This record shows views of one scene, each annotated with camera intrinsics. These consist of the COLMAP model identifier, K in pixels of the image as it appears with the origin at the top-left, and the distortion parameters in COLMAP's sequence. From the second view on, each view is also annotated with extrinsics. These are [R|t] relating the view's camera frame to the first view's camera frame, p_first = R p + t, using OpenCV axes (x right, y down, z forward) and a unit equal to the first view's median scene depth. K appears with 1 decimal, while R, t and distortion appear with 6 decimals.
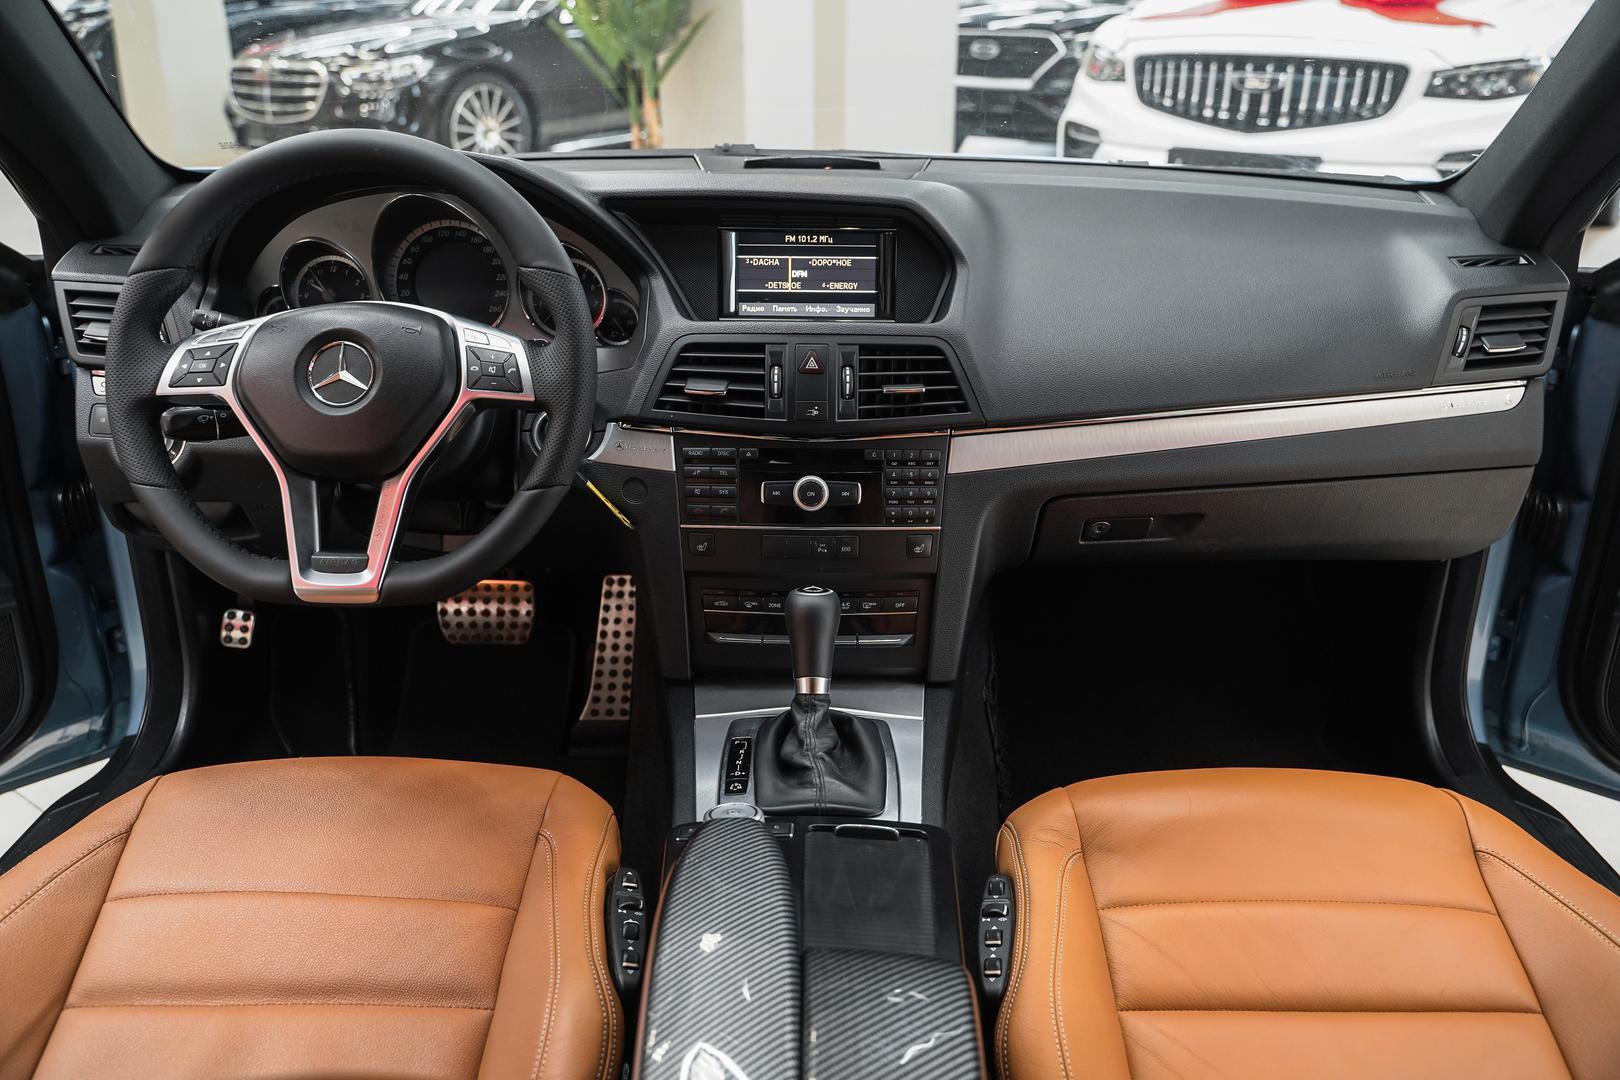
lens RADIAL K [[1285.1, 0, 810.0], [0, 1285.1, 540.0], [0, 0, 1]] dist [-0.010312, -0.000700]
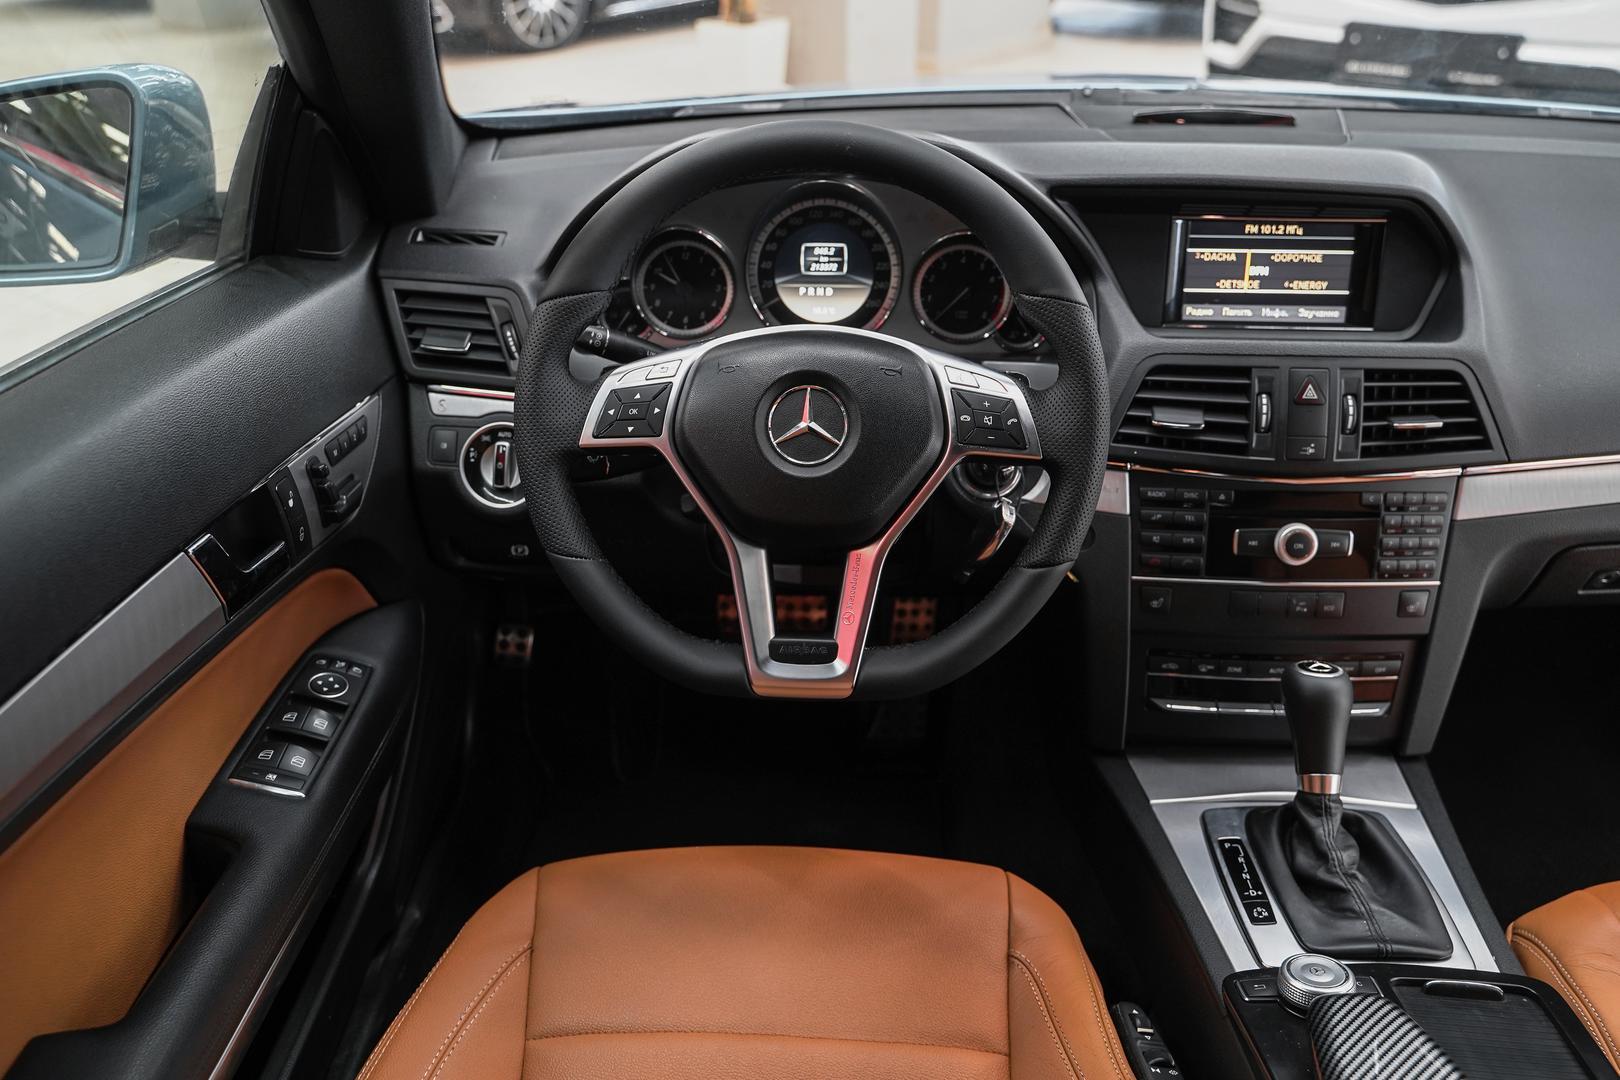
lens RADIAL K [[1361.6, 0, 804.0], [0, 1361.6, 523.3], [0, 0, 1]] dist [-0.008863, 0.006934]
pose [[0.999749, 0.008452, -0.020752, -0.298062], [-0.006862, 0.997121, 0.075511, -0.113164], [0.021331, -0.075350, 0.996929, 0.102317]]
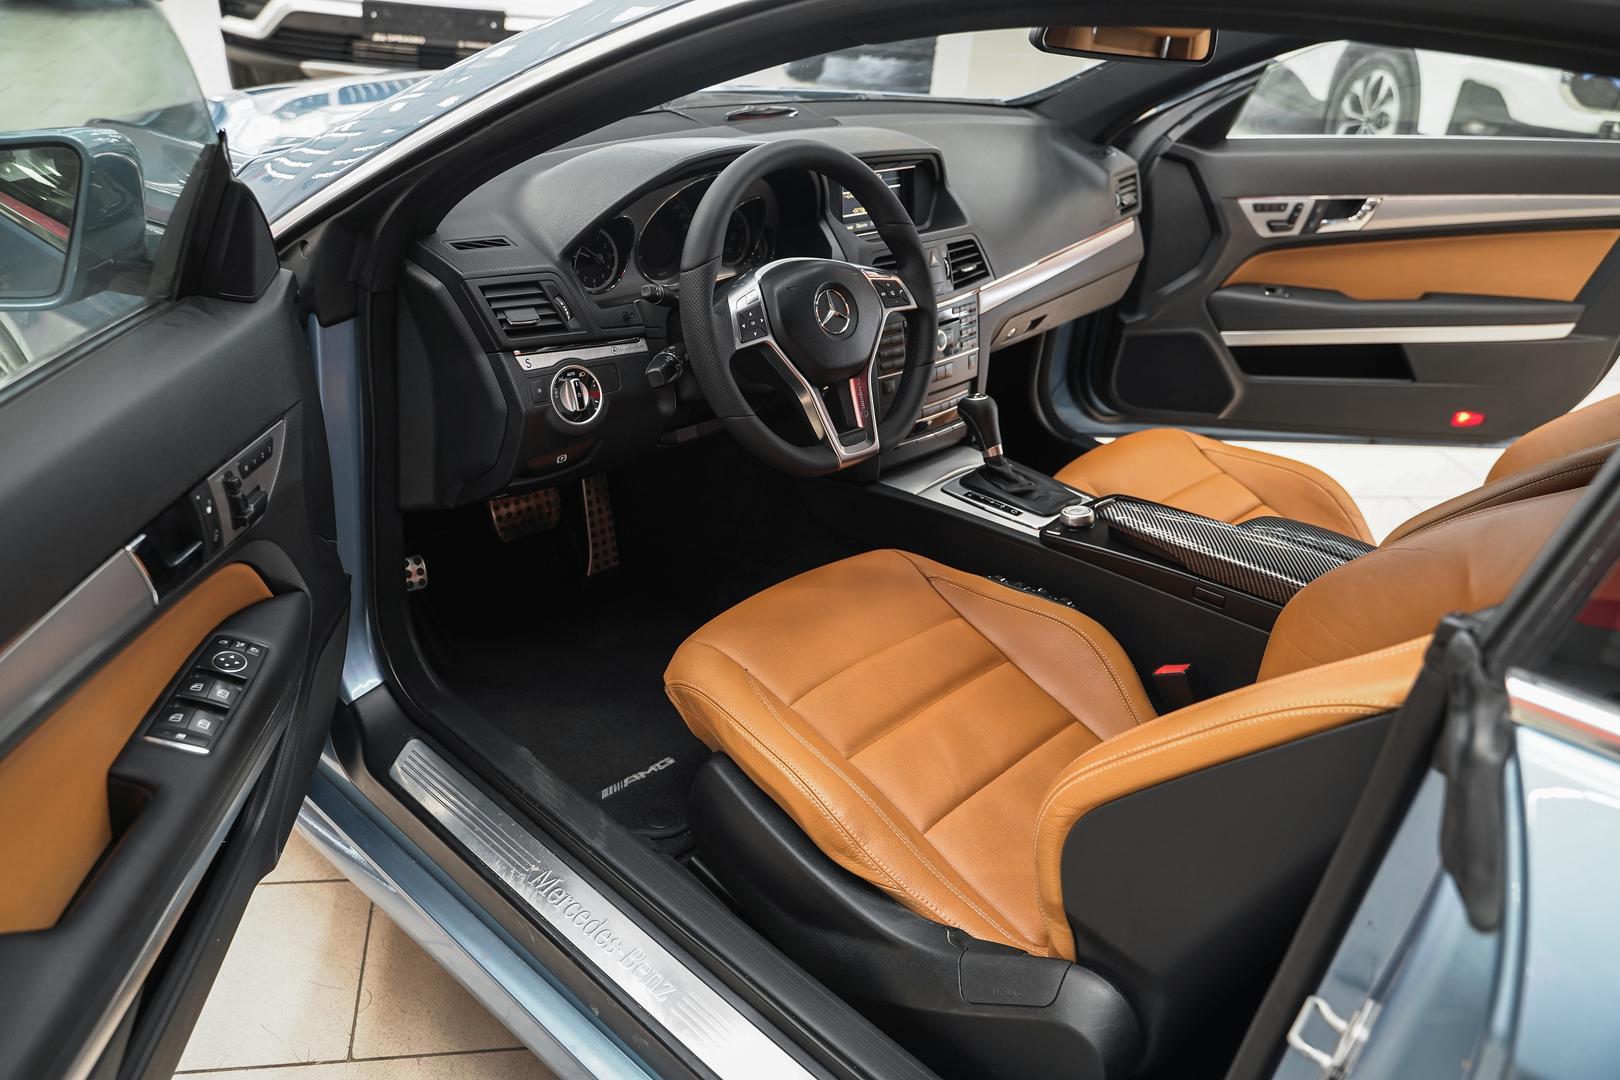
lens RADIAL K [[1285.1, 0, 810.0], [0, 1285.1, 540.0], [0, 0, 1]] dist [-0.010312, -0.000700]
pose [[0.678669, -0.287217, 0.675955, -1.245184], [0.188750, 0.957658, 0.217406, -0.174671], [-0.709776, -0.019960, 0.704144, -0.023735]]
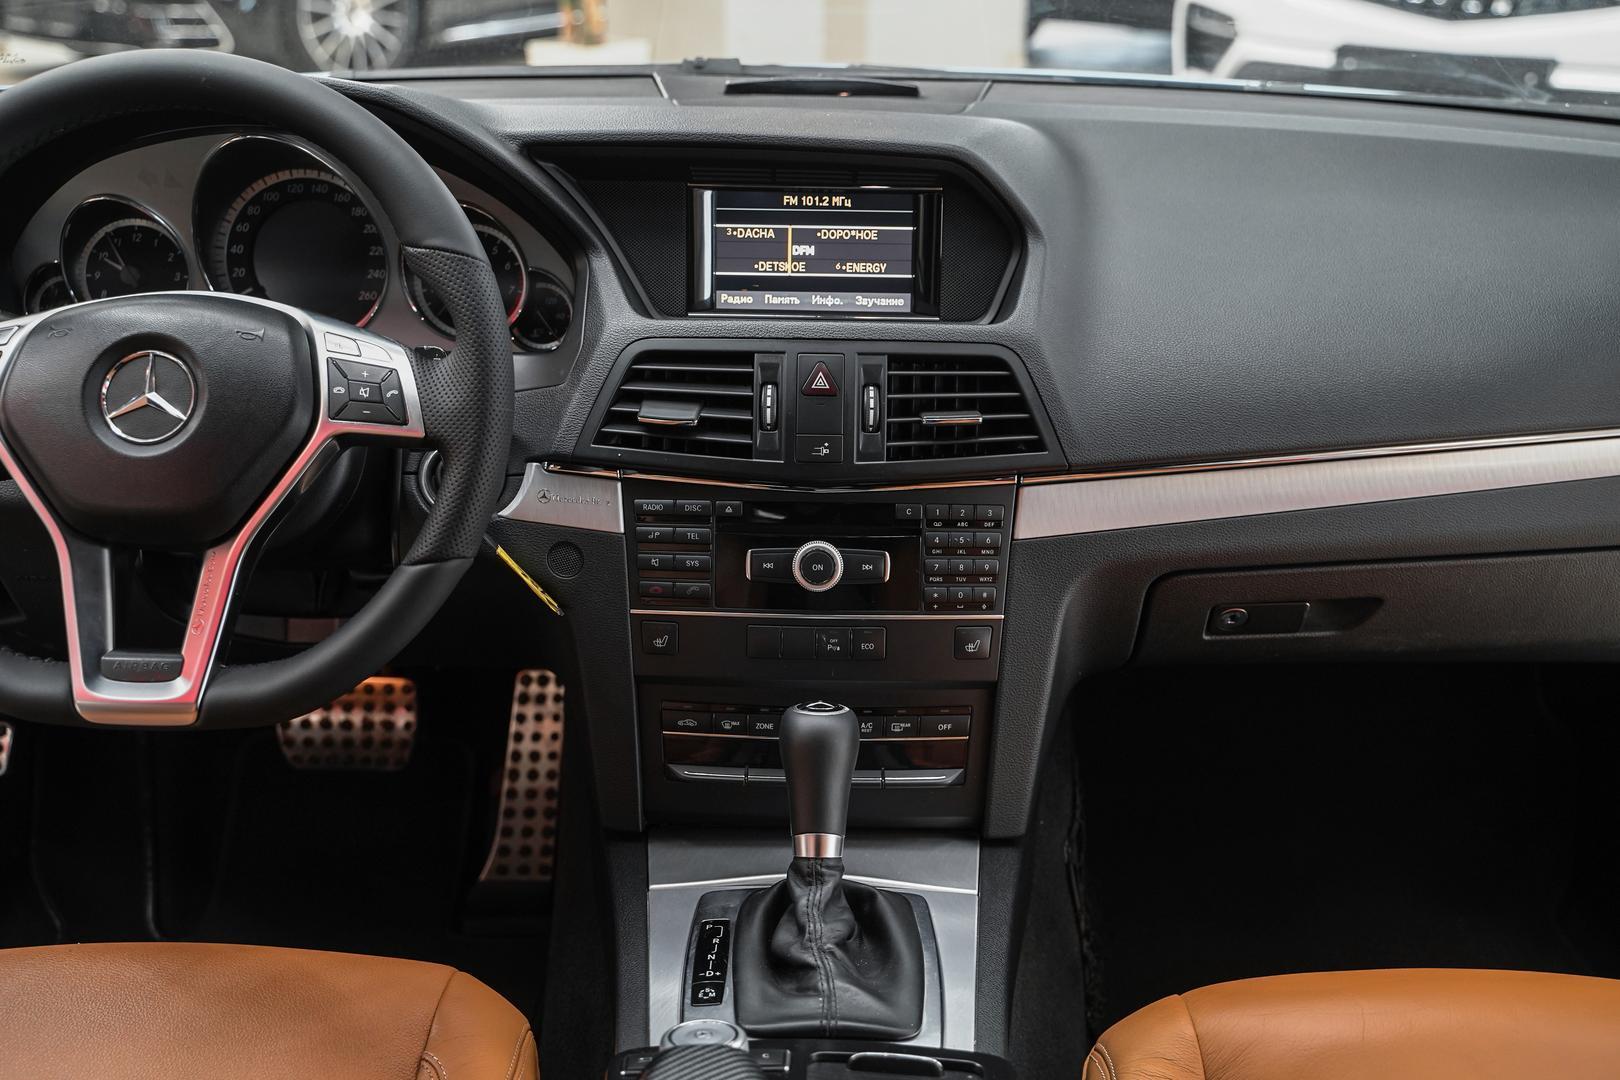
lens RADIAL K [[1873.4, 0, 810.0], [0, 1873.4, 540.0], [0, 0, 1]] dist [-0.004130, 0.013218]
pose [[0.999975, 0.006567, -0.002445, -0.001090], [-0.006638, 0.999522, -0.030181, -0.019593], [0.002246, 0.030197, 0.999541, -0.015972]]
